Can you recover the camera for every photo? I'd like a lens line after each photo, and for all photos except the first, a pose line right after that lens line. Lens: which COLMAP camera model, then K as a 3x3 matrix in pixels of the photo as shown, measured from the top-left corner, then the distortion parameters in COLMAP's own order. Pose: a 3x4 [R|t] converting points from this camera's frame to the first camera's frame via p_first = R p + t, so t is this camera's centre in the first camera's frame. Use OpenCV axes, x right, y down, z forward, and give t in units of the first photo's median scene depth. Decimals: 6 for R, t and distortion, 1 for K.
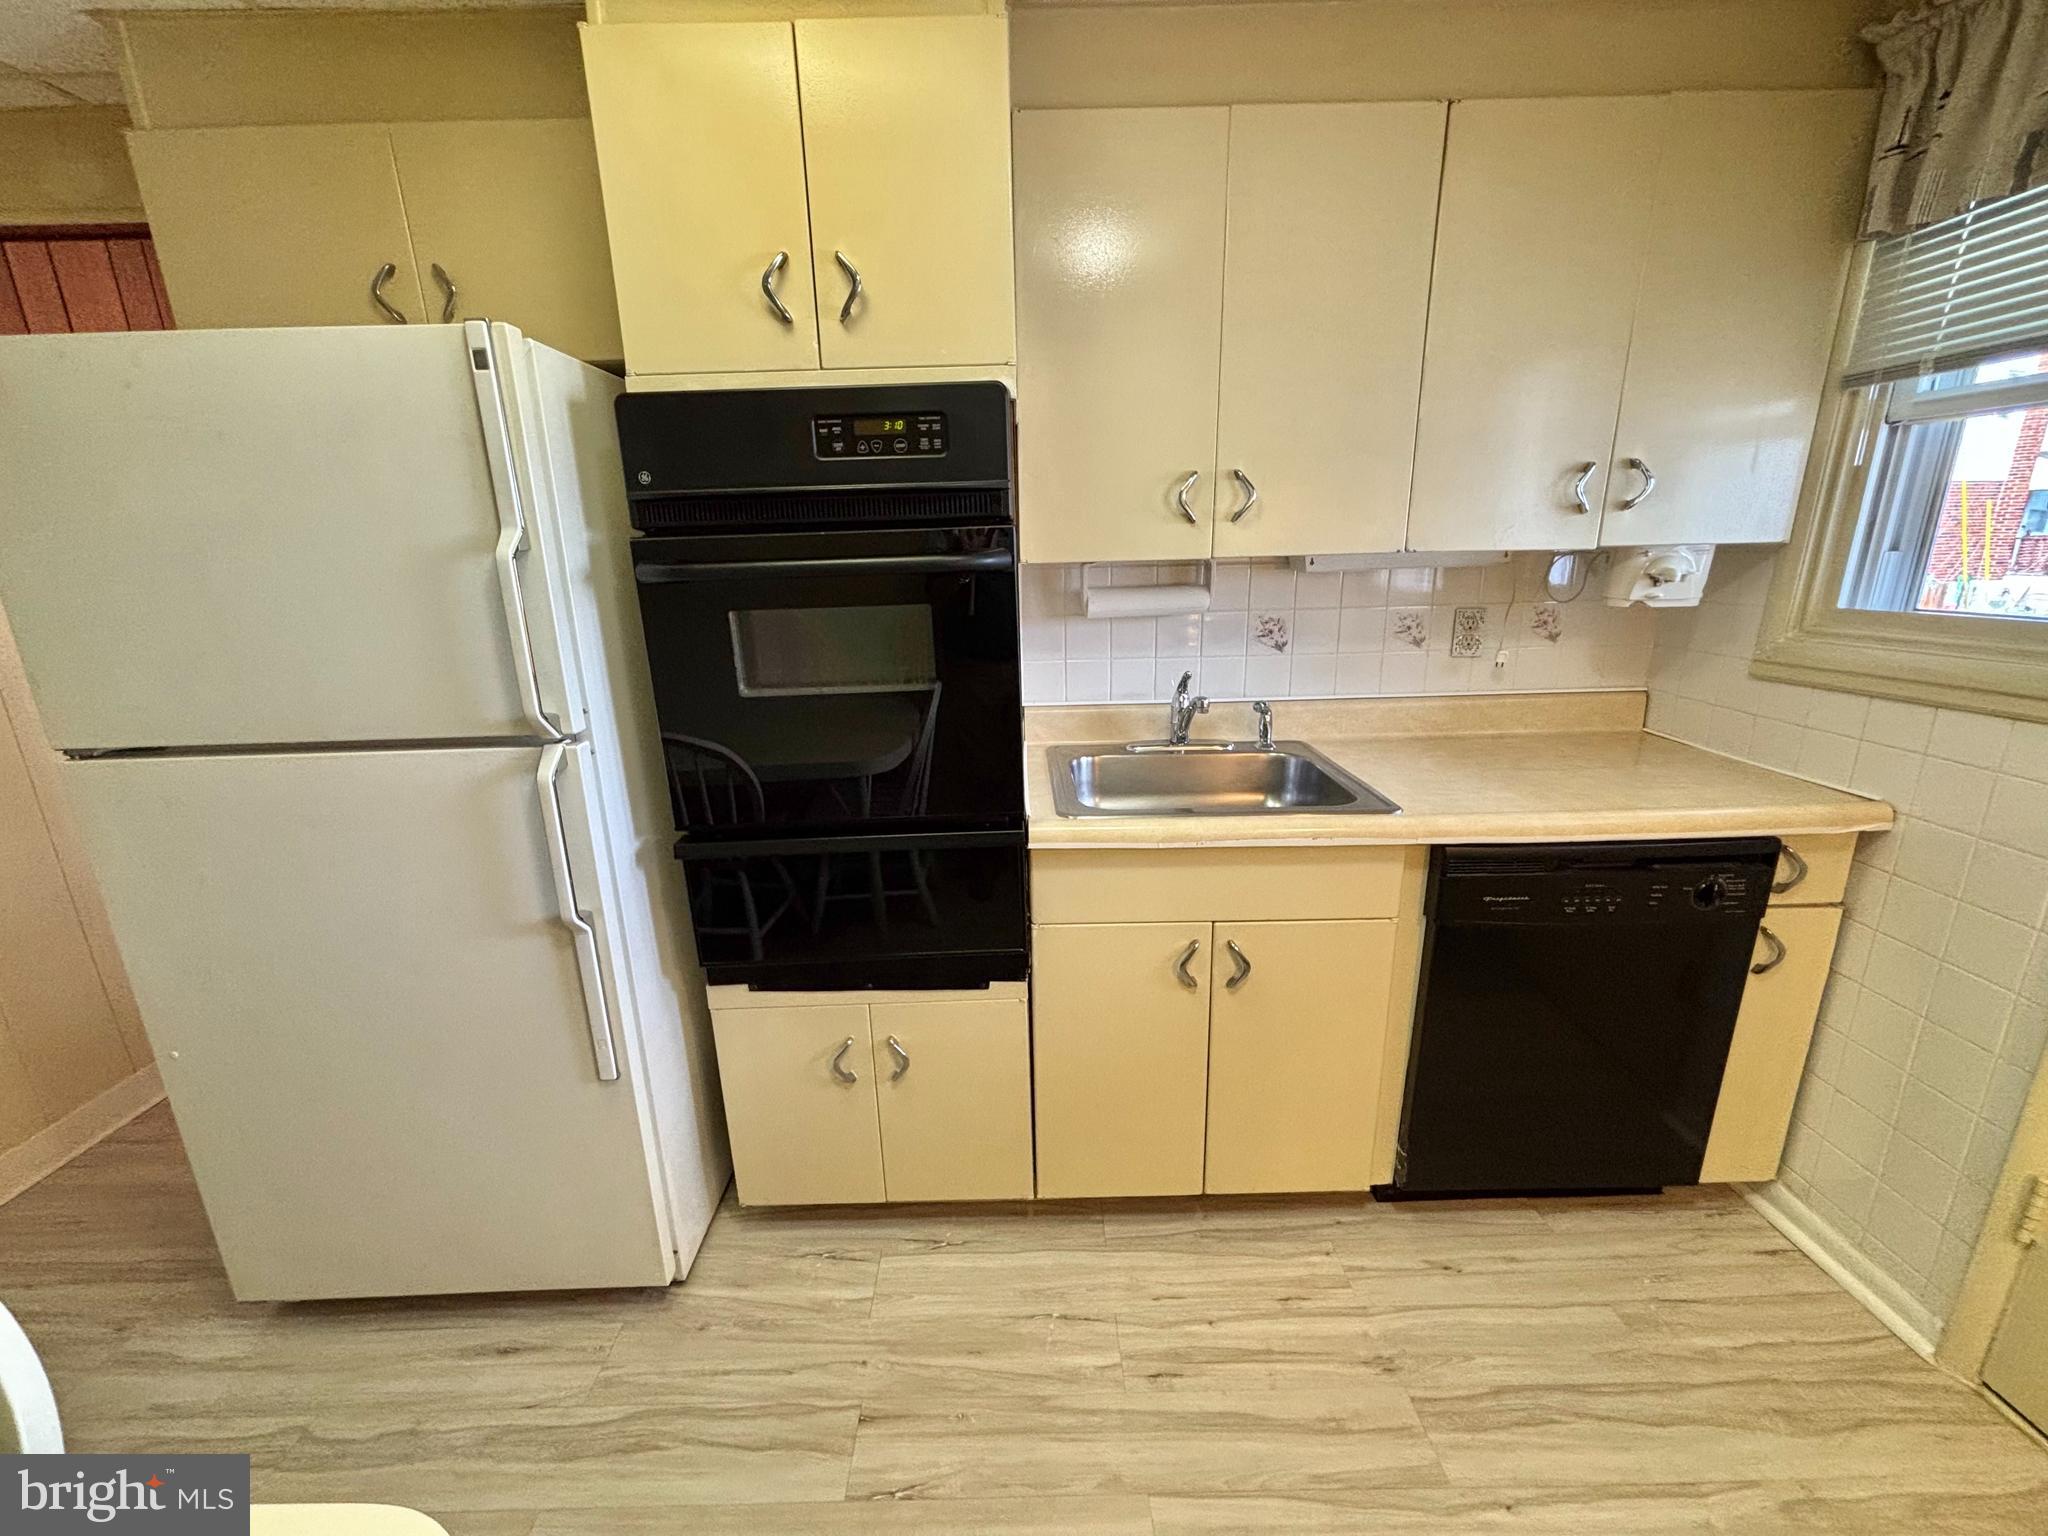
lens RADIAL K [[829.2, 0, 1026.9], [0, 829.2, 762.4], [0, 0, 1]] dist [0.000925, 0.000236]
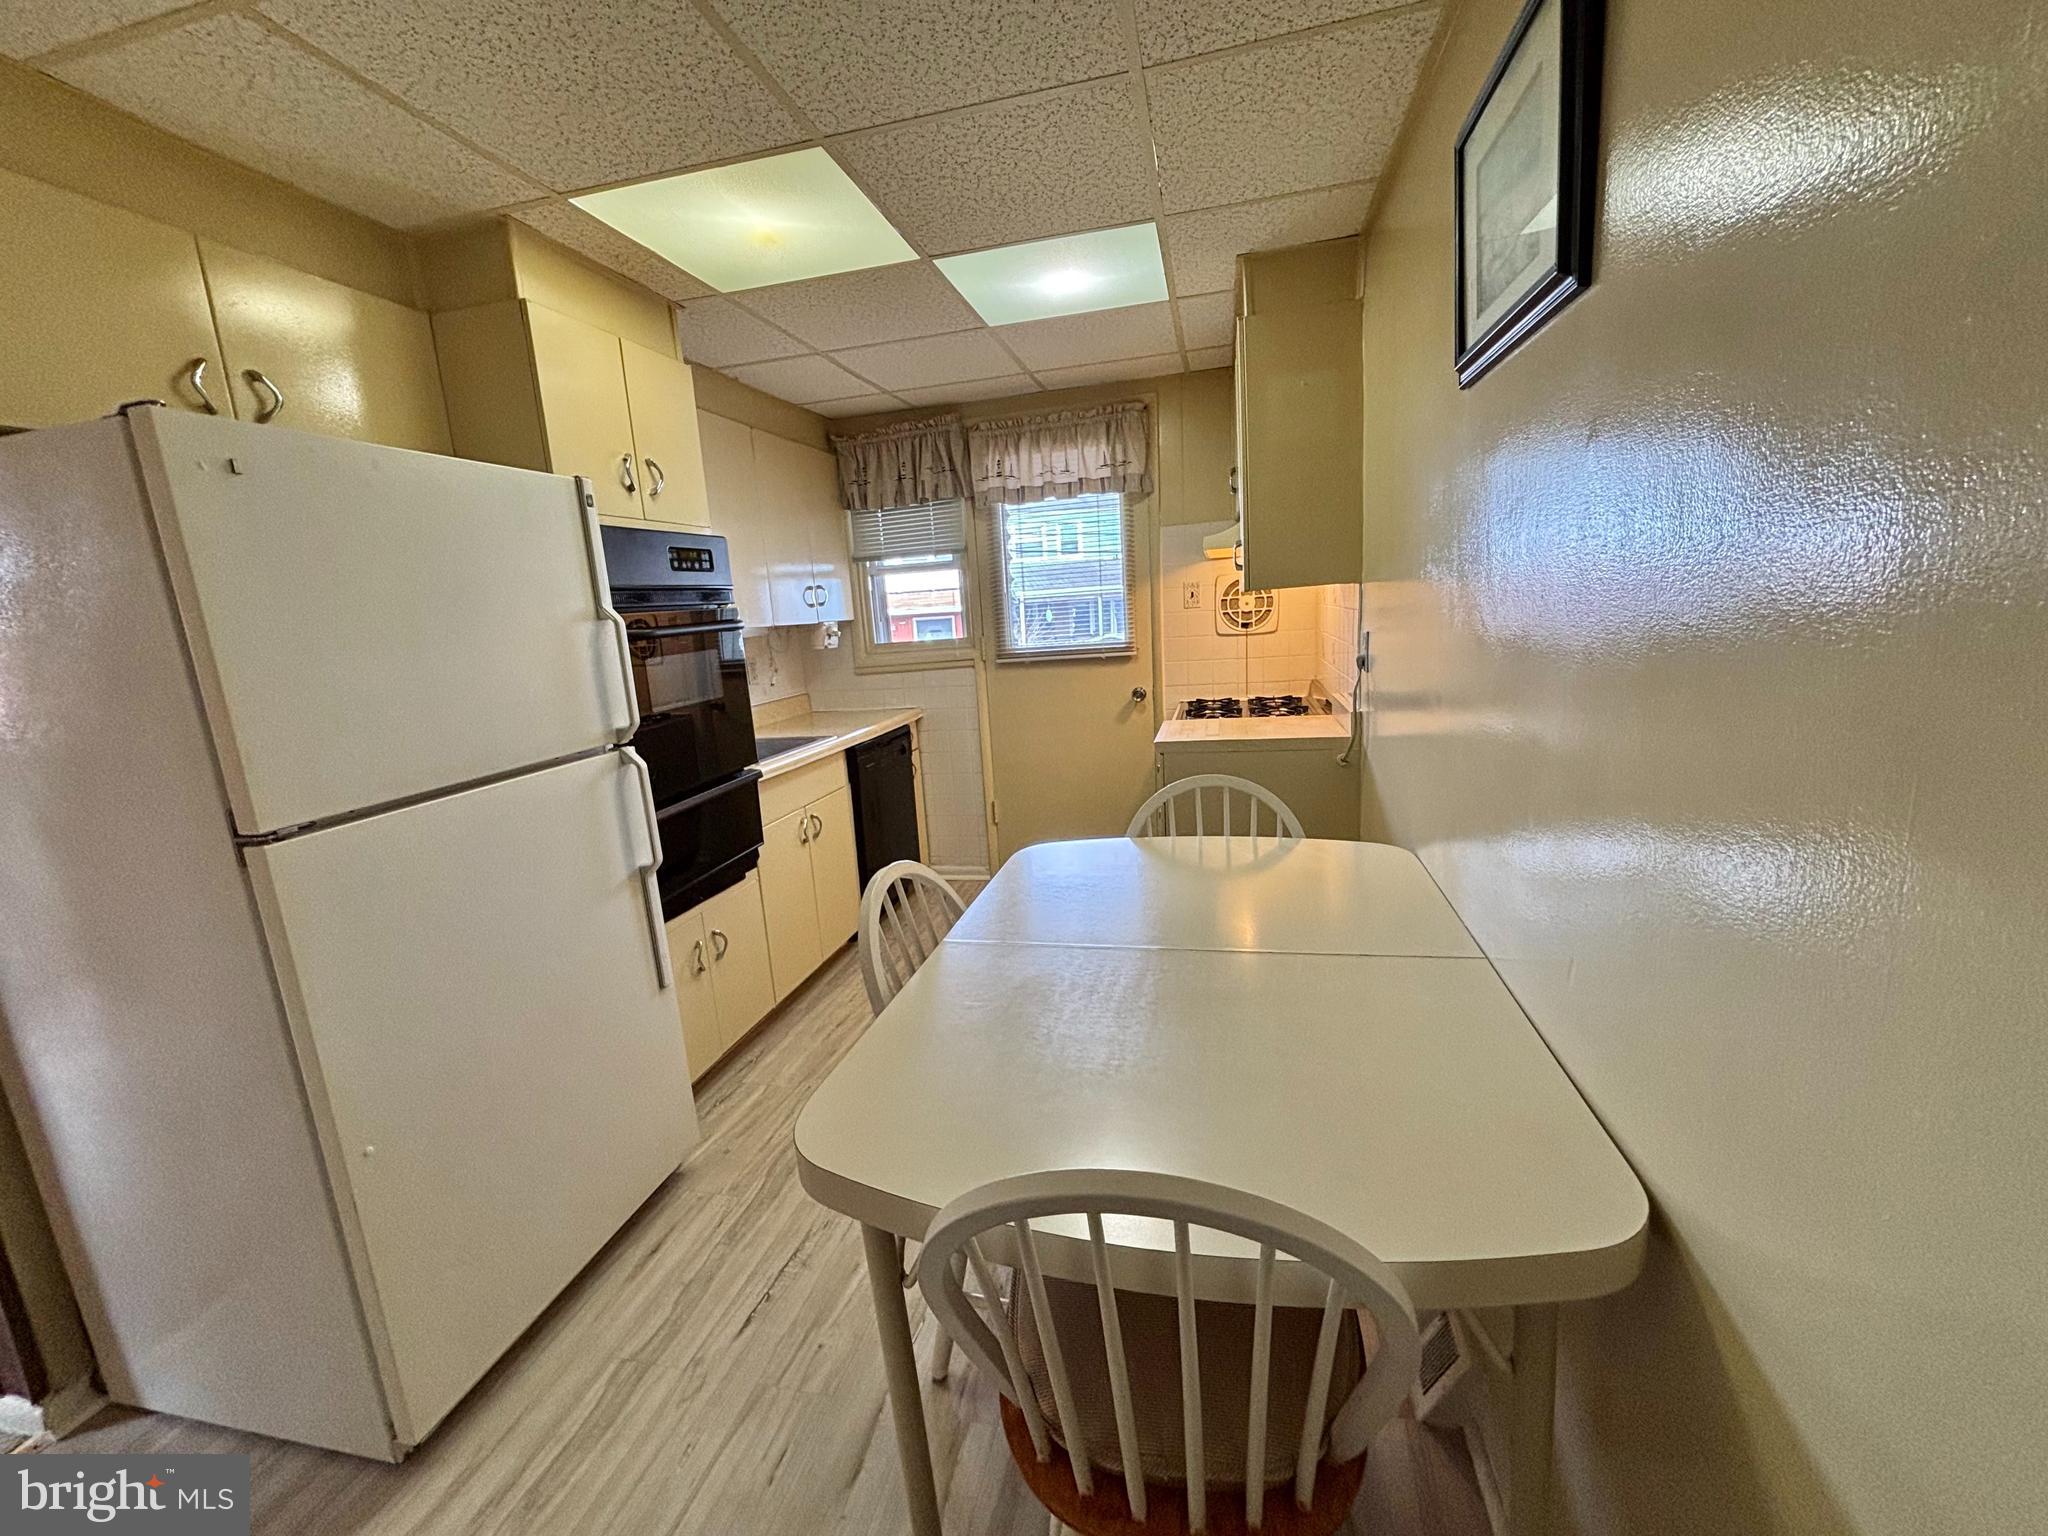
lens RADIAL K [[829.2, 0, 1025.4], [0, 829.2, 762.4], [0, 0, 1]] dist [0.000925, 0.000236]
pose [[0.237886, -0.172894, 0.955781, -1.596234], [0.306677, 0.947062, 0.094987, 0.070707], [-0.921607, 0.270520, 0.278315, -0.057866]]
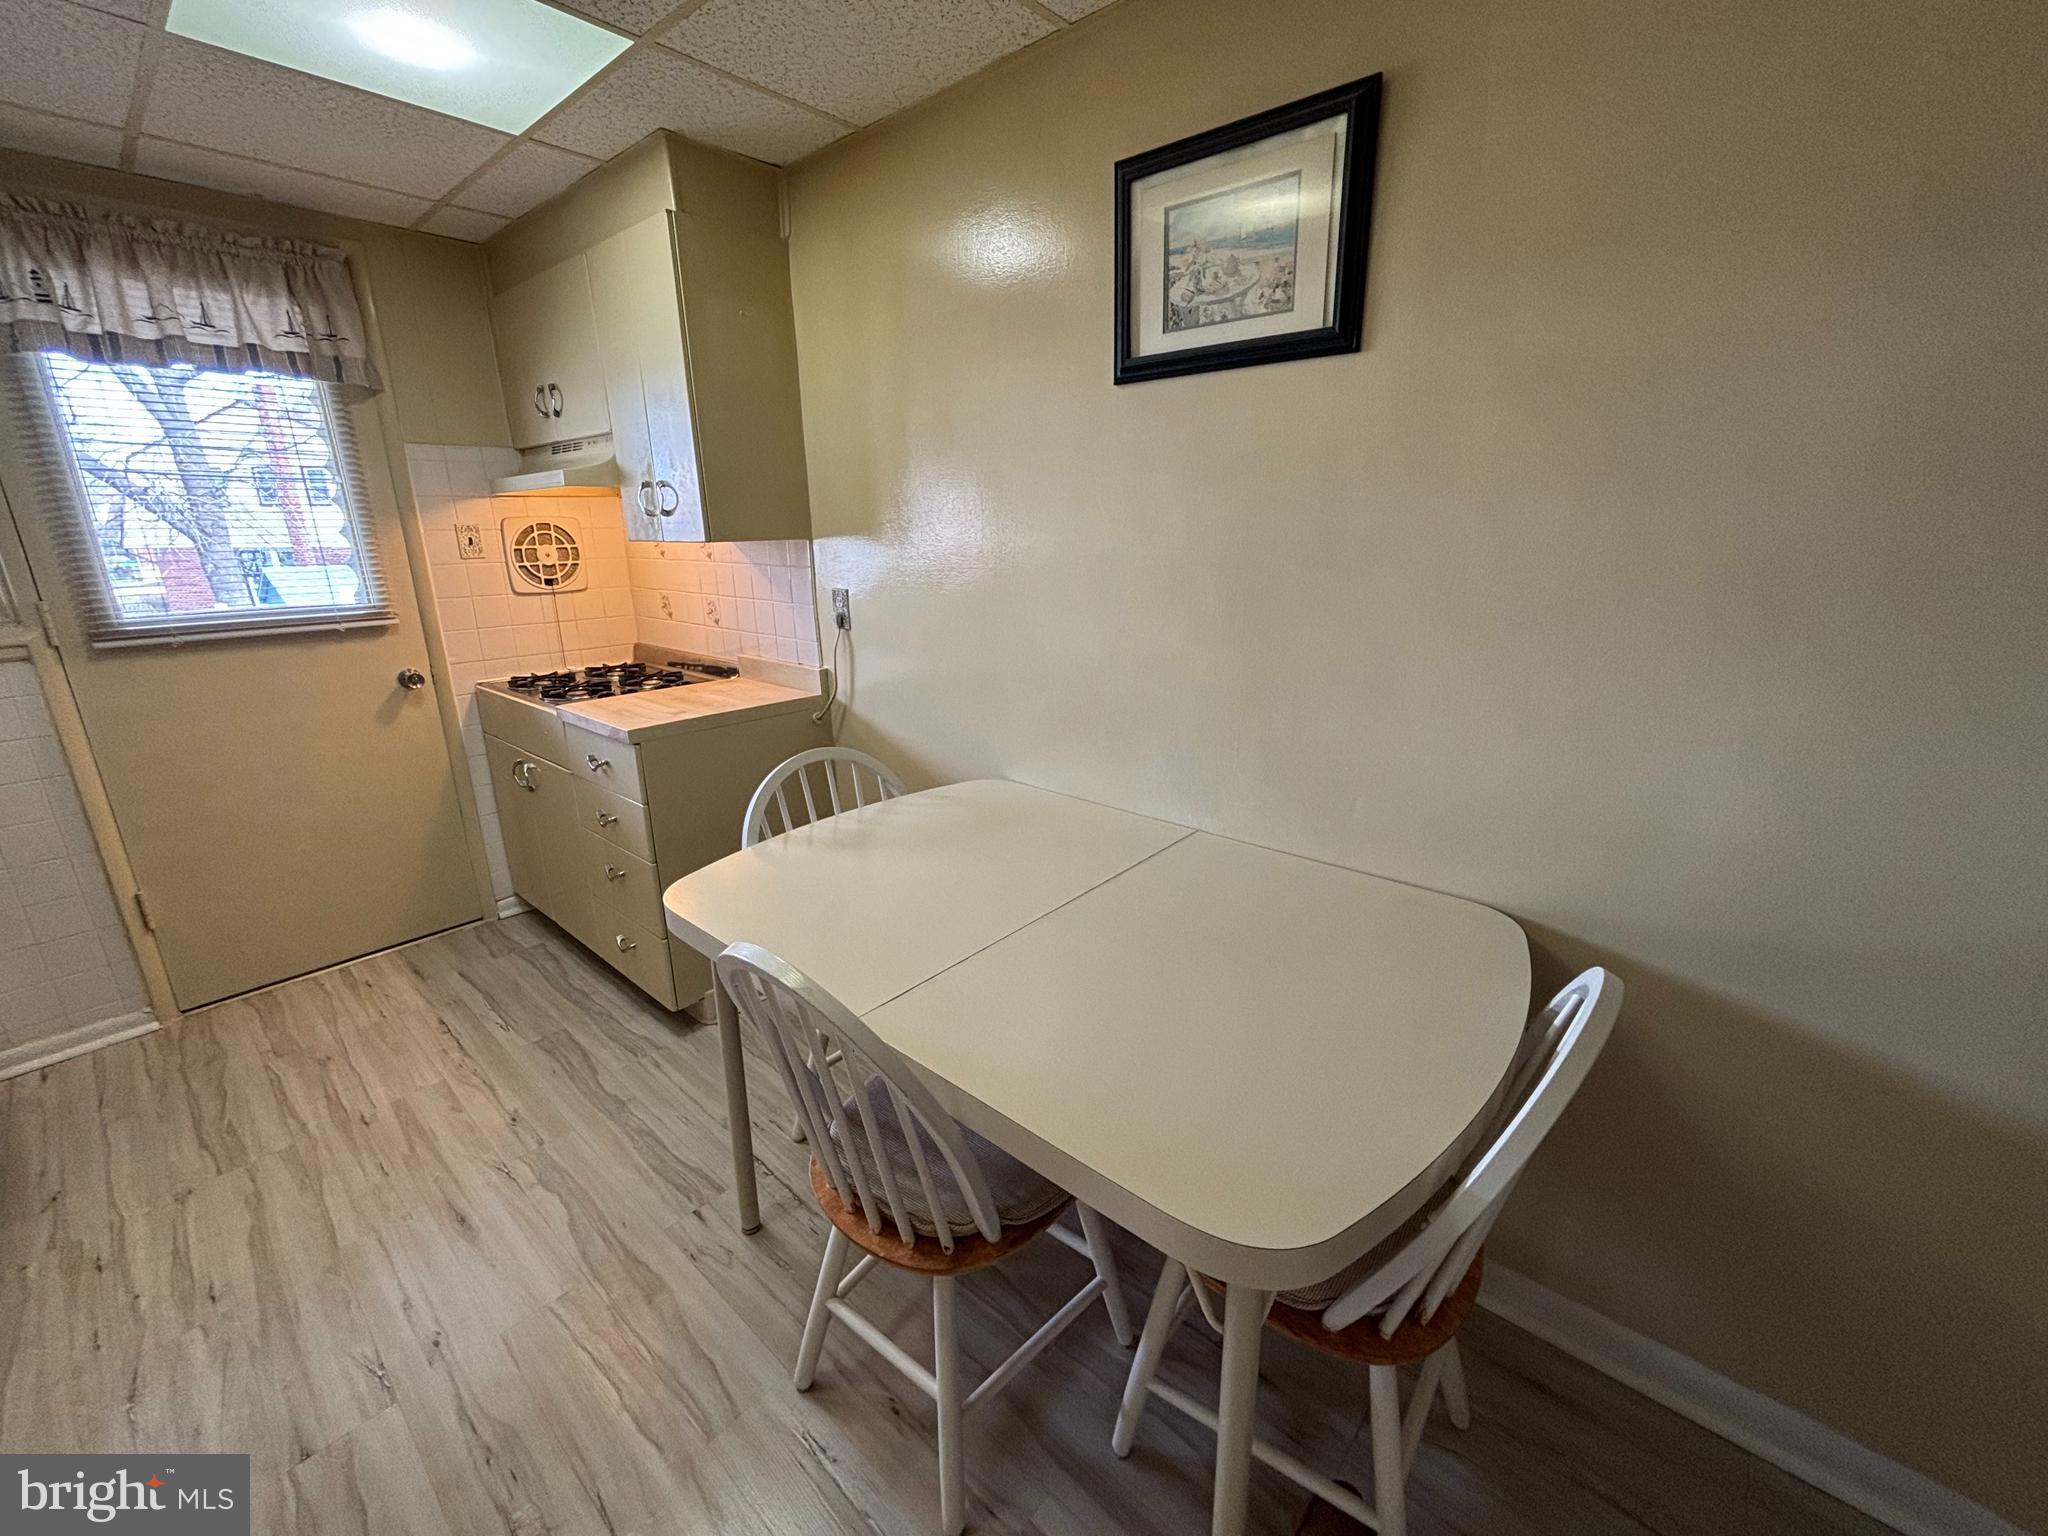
lens RADIAL K [[829.2, 0, 1012.2], [0, 829.2, 755.9], [0, 0, 1]] dist [0.000925, 0.000236]
pose [[-0.740671, -0.152058, 0.654435, -1.217495], [0.199205, 0.880552, 0.430052, -0.159659], [-0.641657, 0.448894, -0.621909, 0.661382]]
